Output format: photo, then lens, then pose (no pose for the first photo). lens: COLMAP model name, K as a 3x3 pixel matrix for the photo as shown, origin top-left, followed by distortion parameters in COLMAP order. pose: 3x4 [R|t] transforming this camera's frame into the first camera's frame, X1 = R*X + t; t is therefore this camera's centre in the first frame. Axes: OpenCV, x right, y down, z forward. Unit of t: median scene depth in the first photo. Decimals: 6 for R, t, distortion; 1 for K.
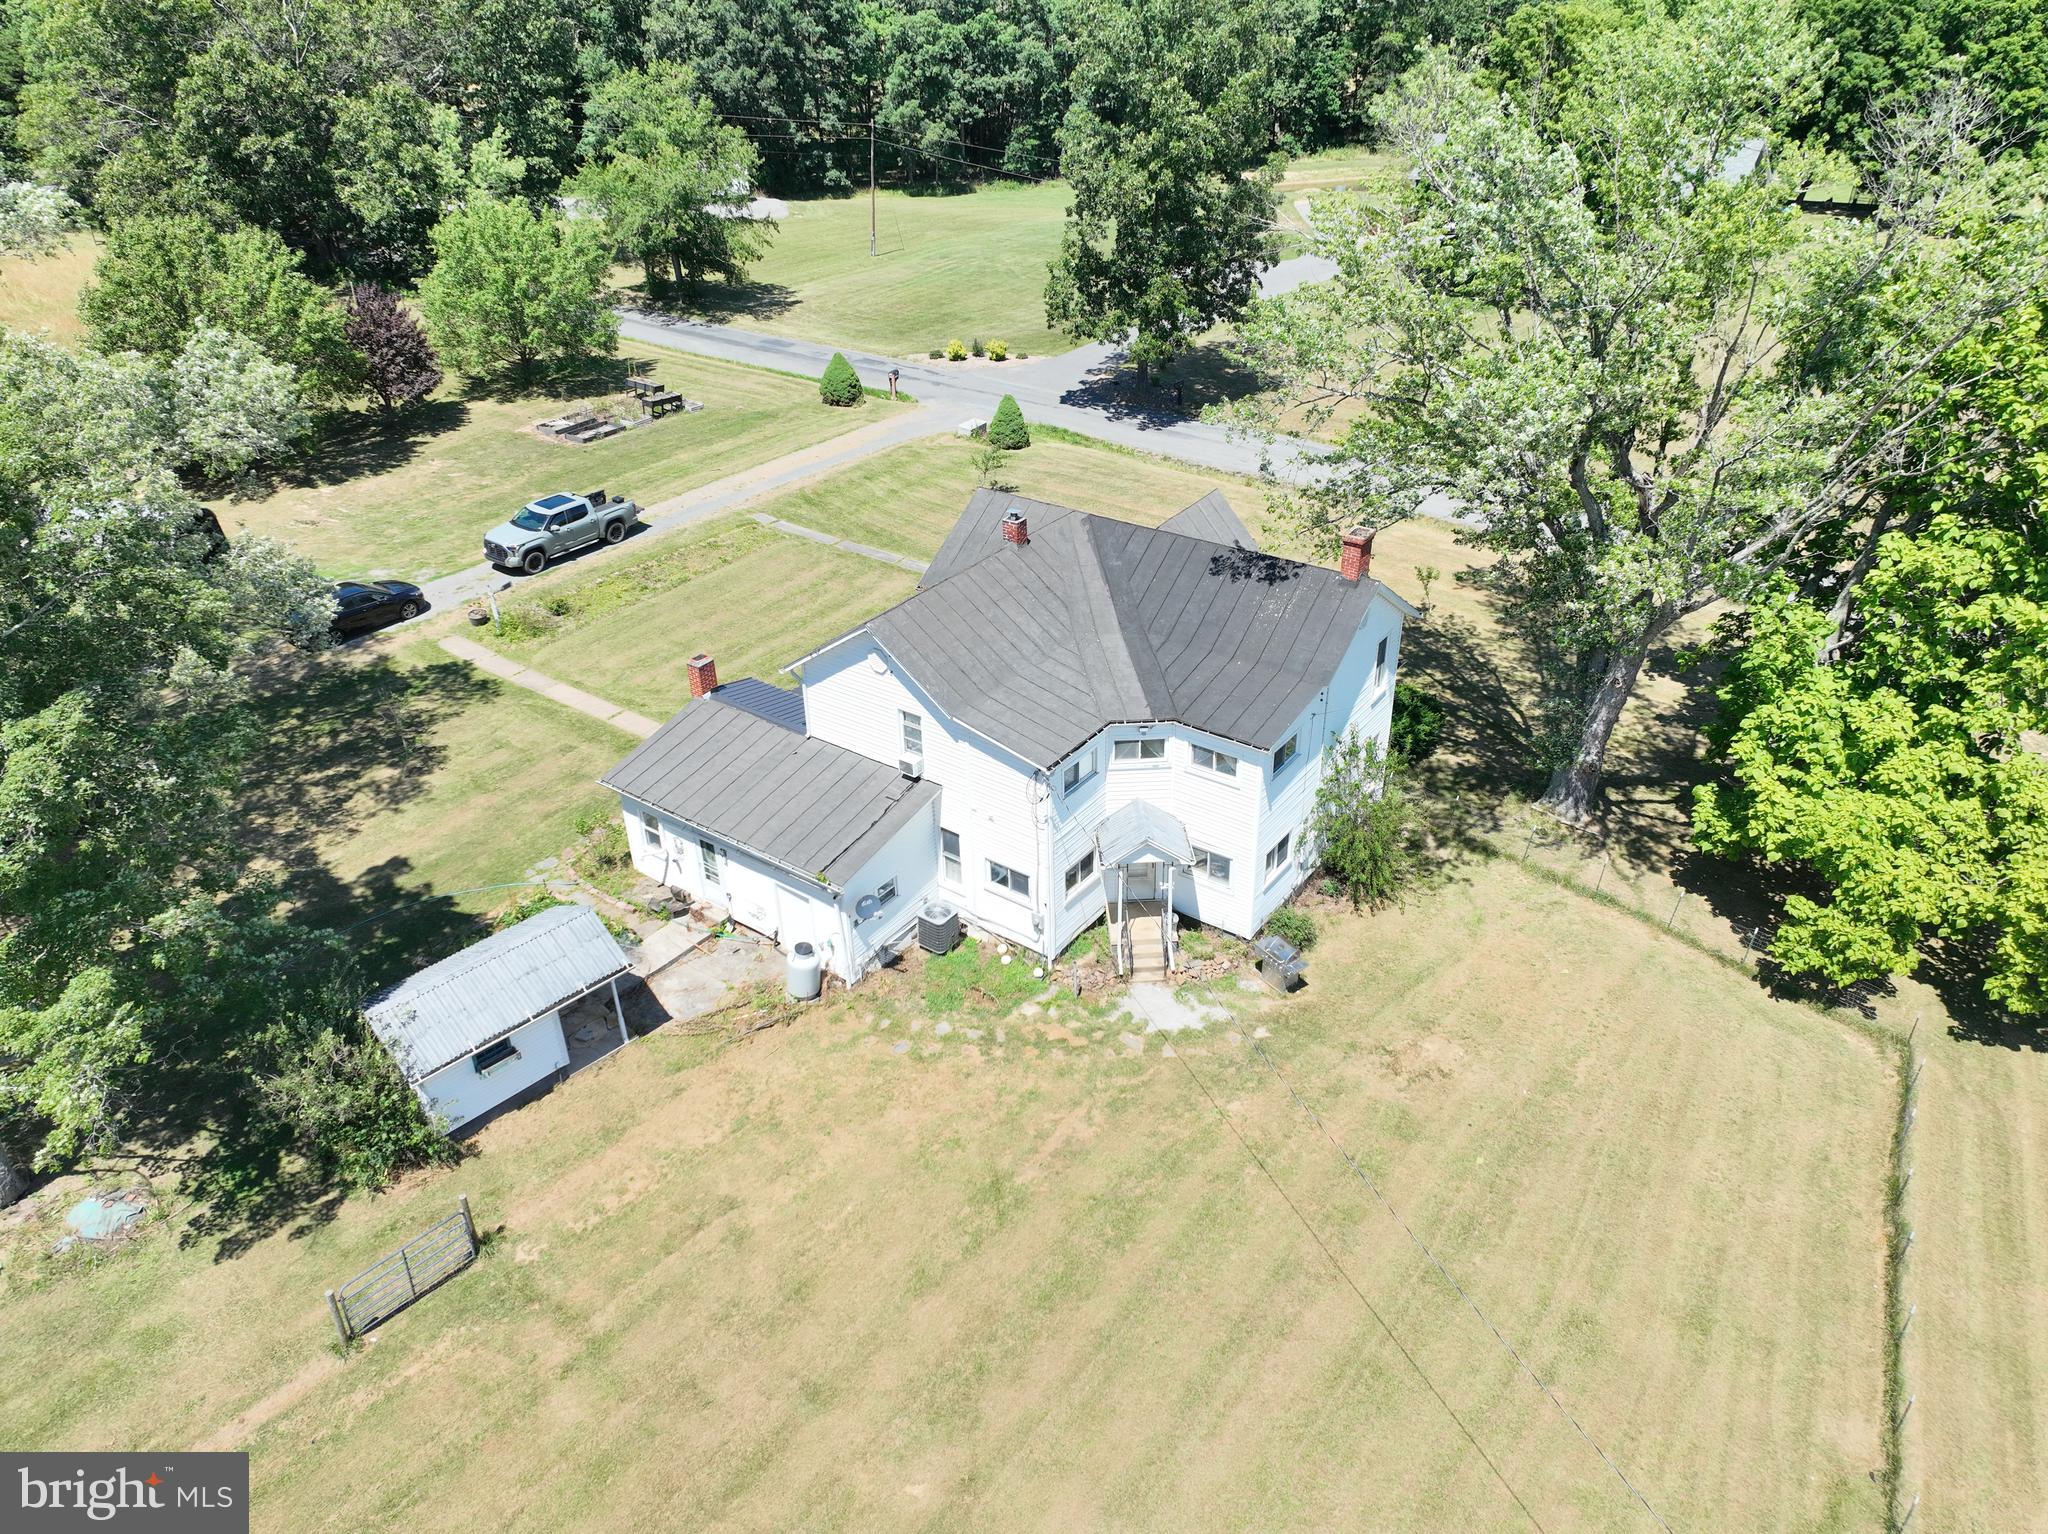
lens RADIAL K [[1428.4, 0, 1031.6], [0, 1428.4, 762.7], [0, 0, 1]] dist [0.008358, 0.001161]
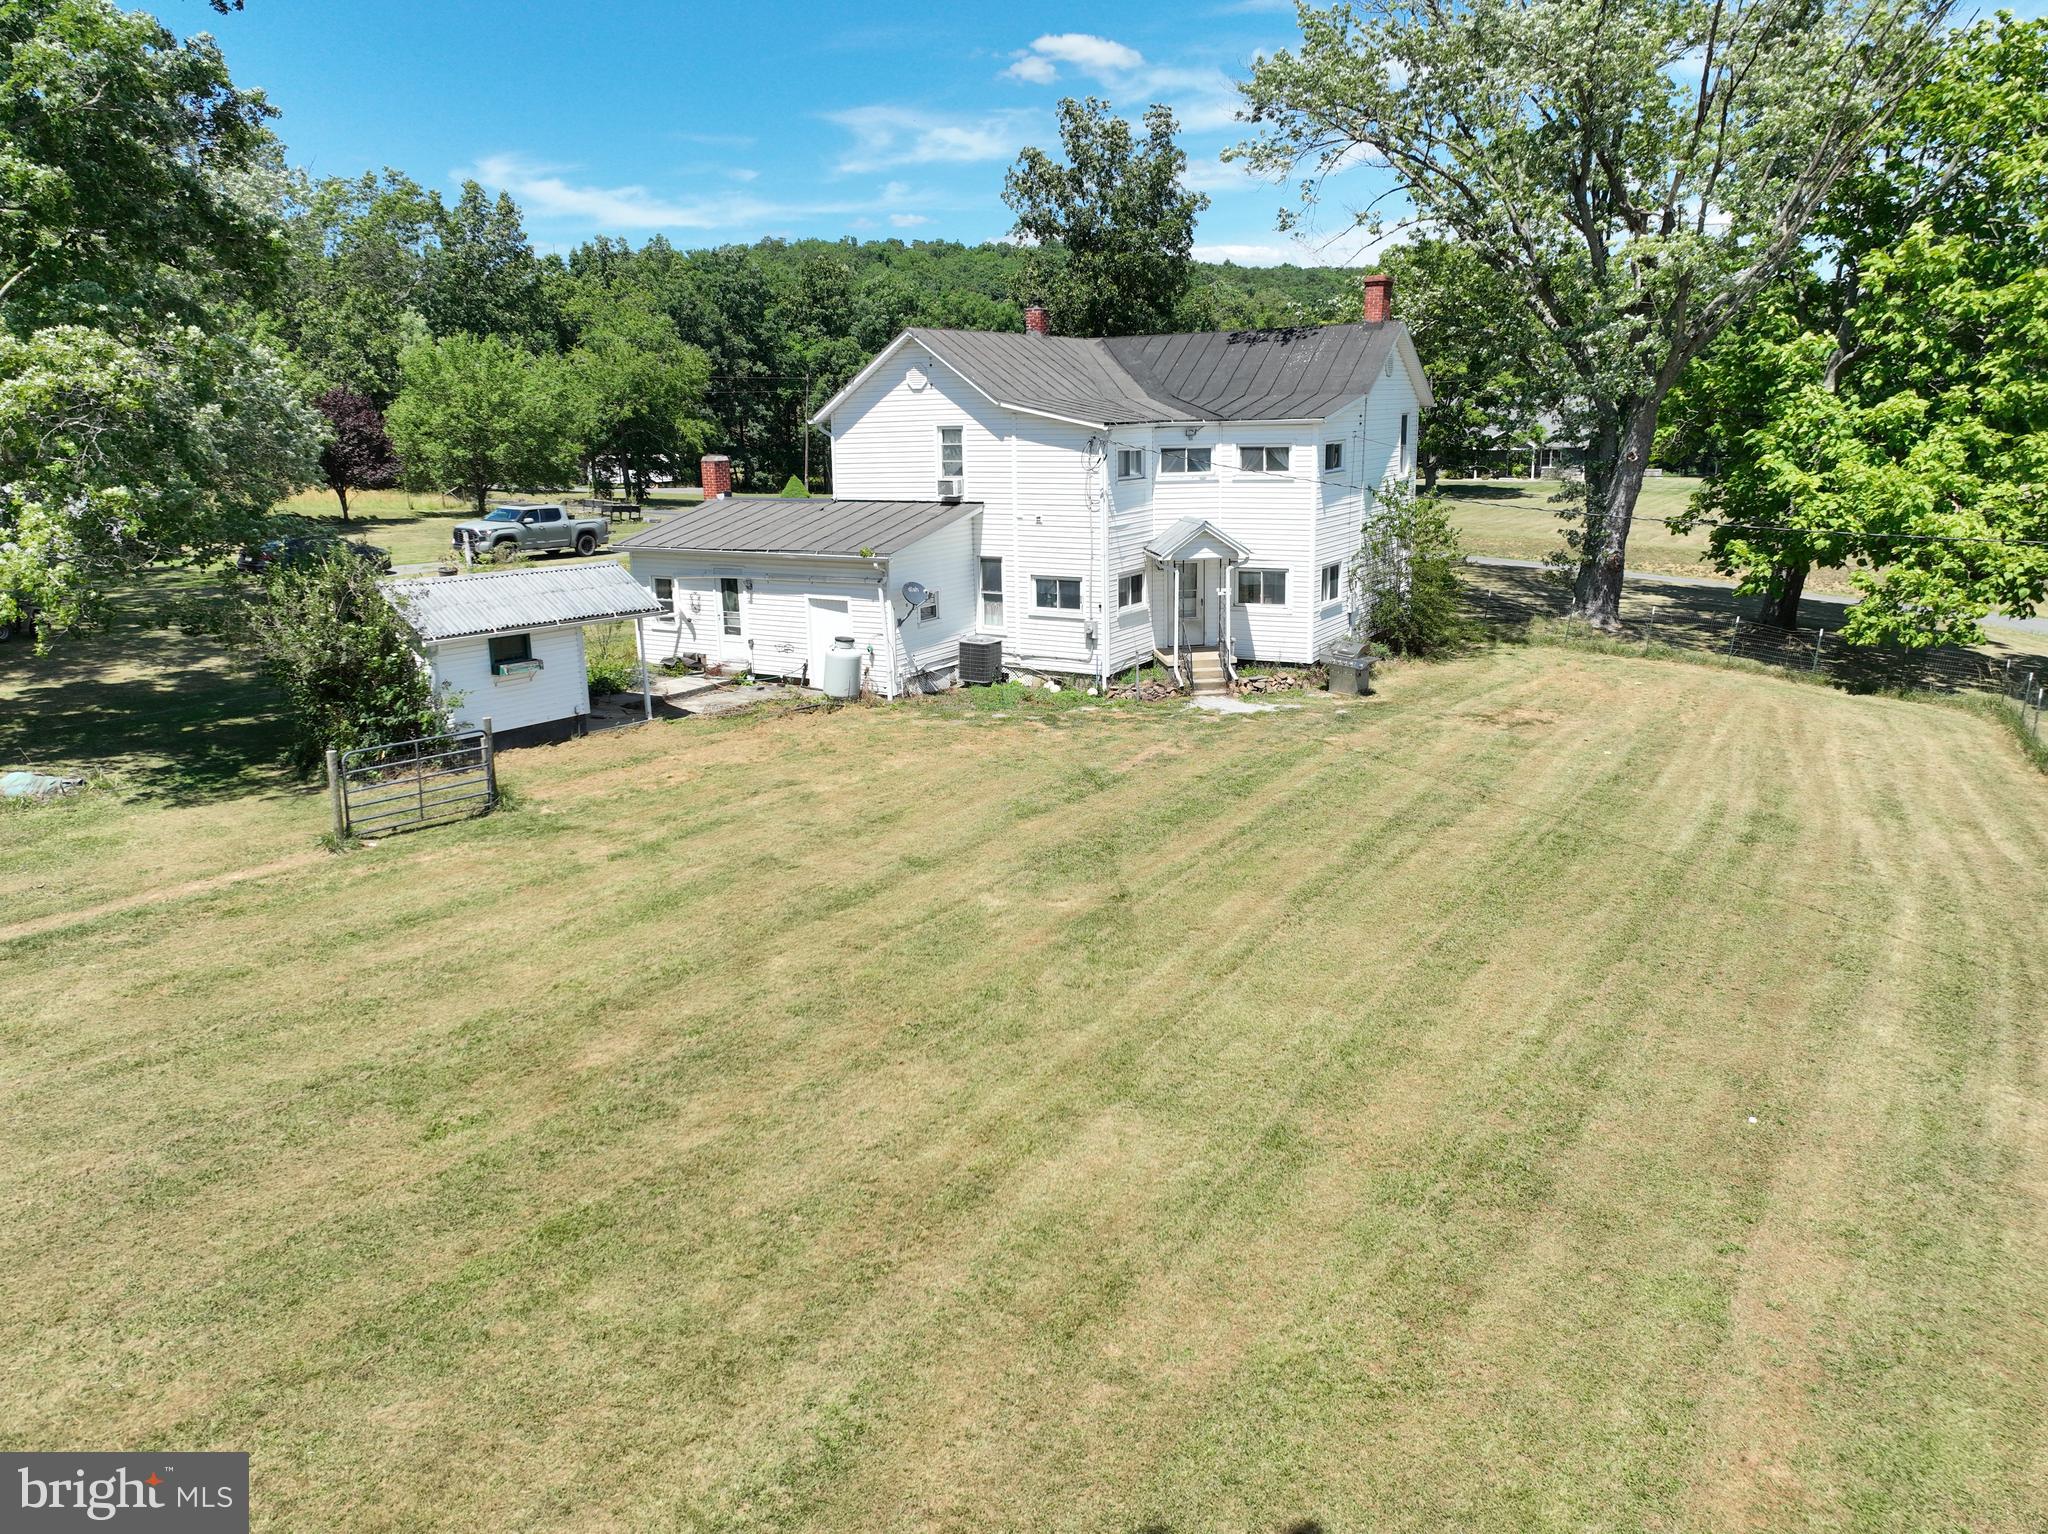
lens RADIAL K [[1428.4, 0, 1031.6], [0, 1428.4, 762.7], [0, 0, 1]] dist [0.008358, 0.001161]
pose [[0.996503, -0.018413, 0.081501, -0.111645], [0.041500, 0.955667, -0.291509, 0.461490], [-0.072521, 0.293872, 0.953090, 0.132225]]
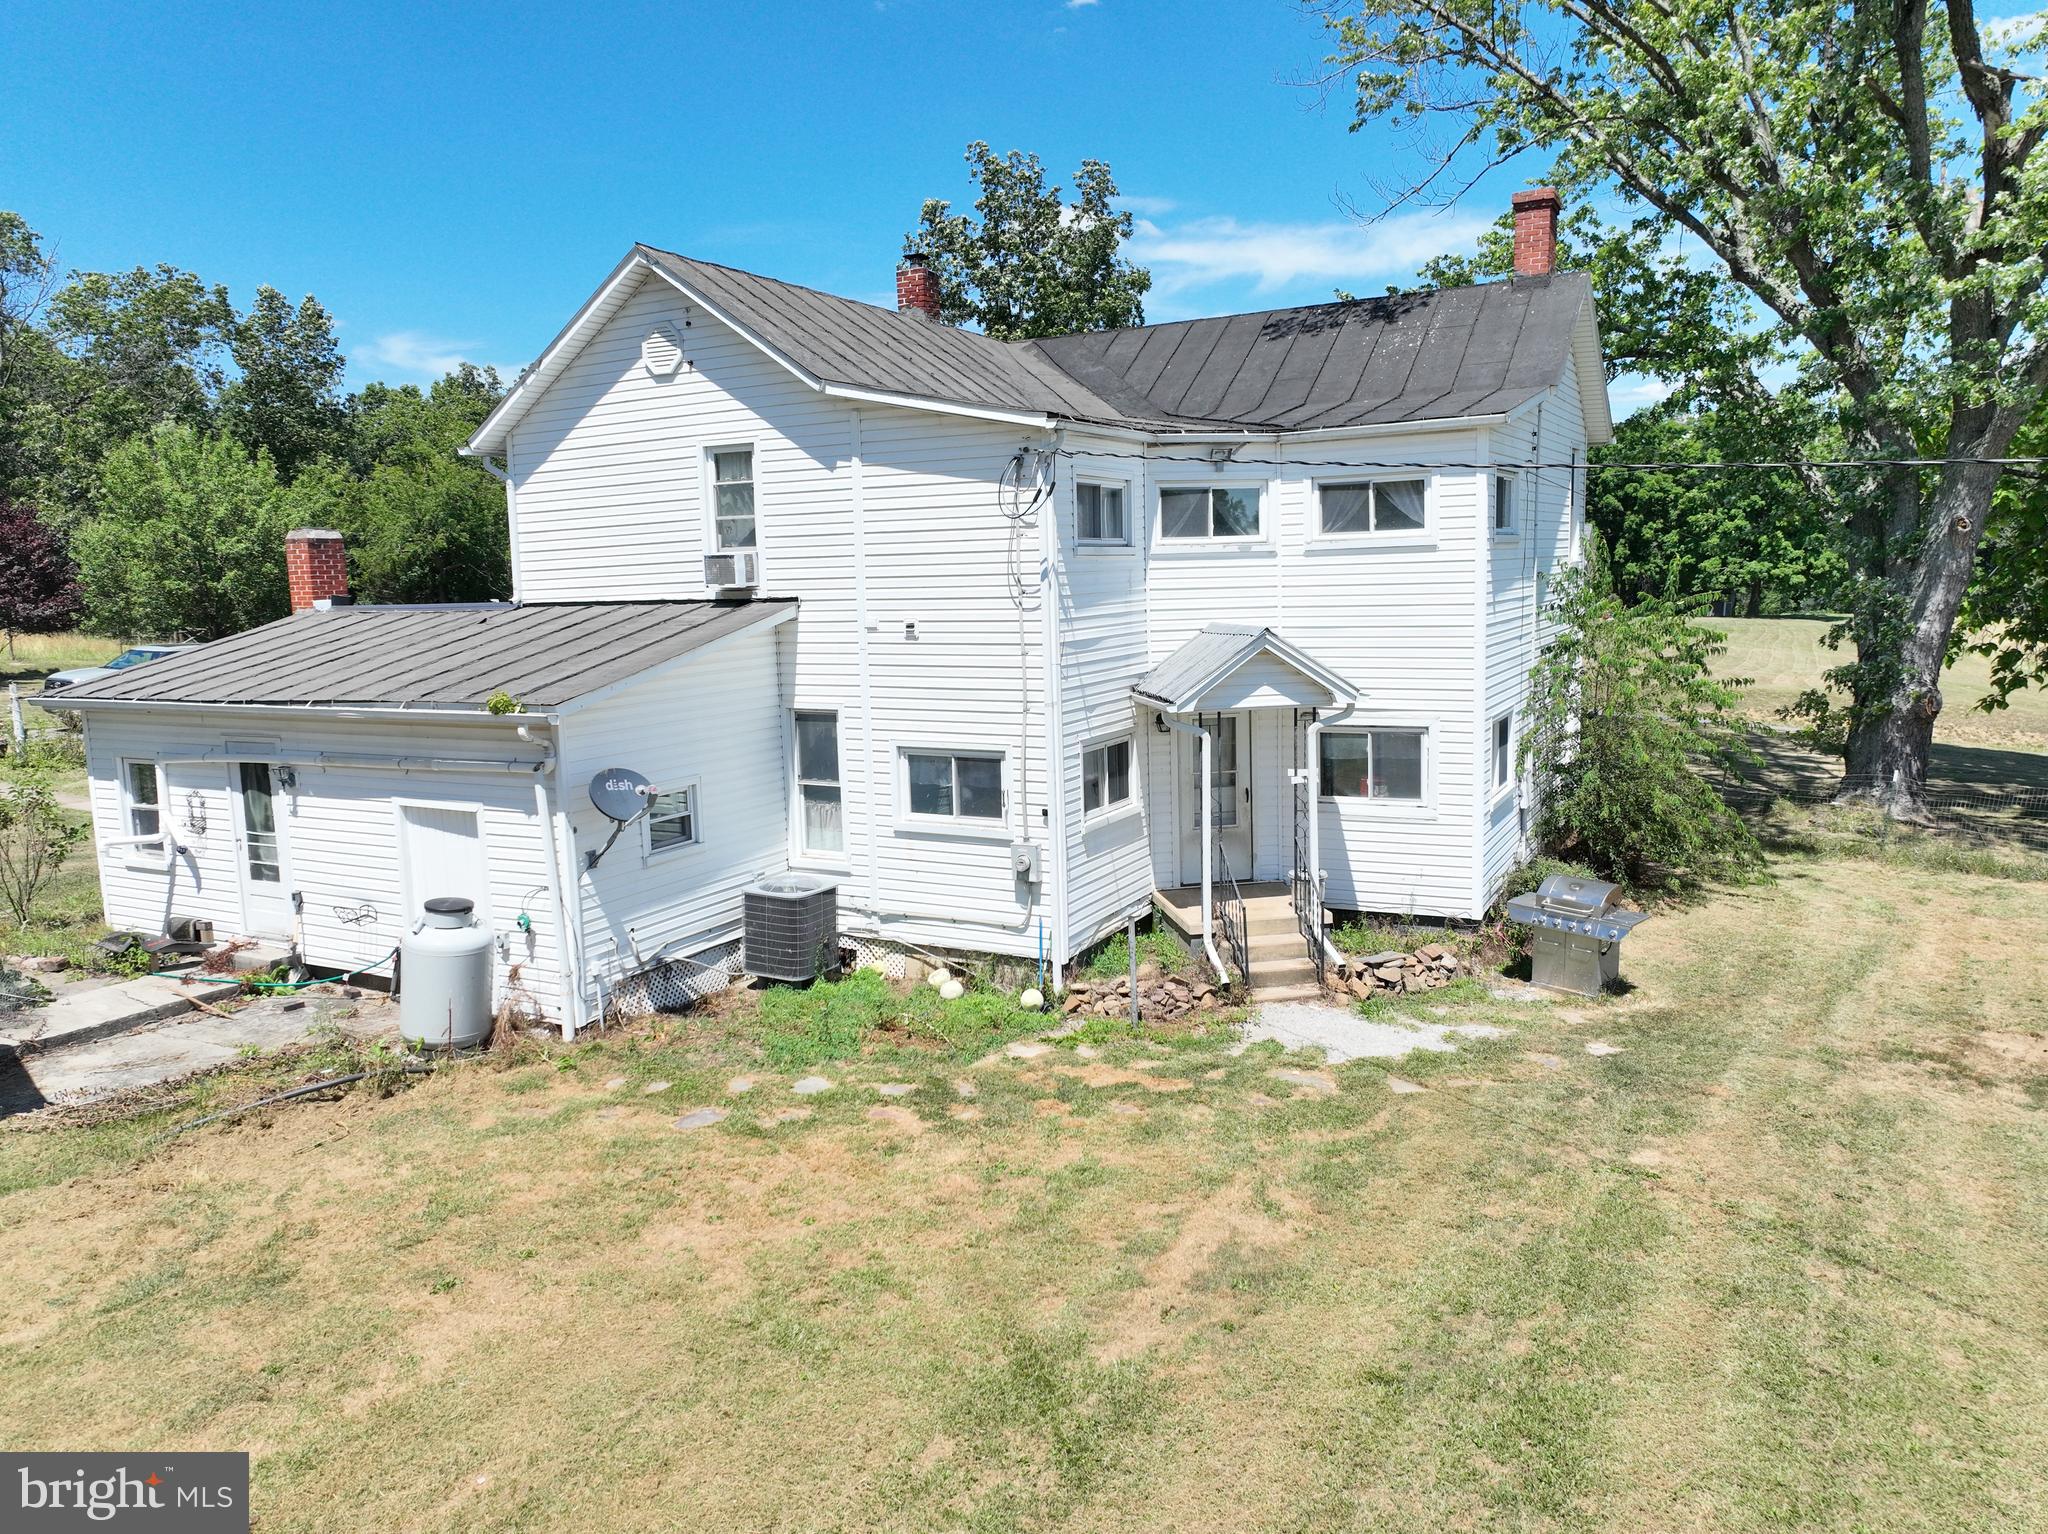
lens RADIAL K [[1427.4, 0, 1037.1], [0, 1427.4, 766.4], [0, 0, 1]] dist [0.000937, 0.000244]
pose [[0.990342, -0.024288, 0.136503, -0.050395], [0.075937, 0.918753, -0.387461, 0.249200], [-0.116002, 0.394085, 0.911724, 0.586896]]
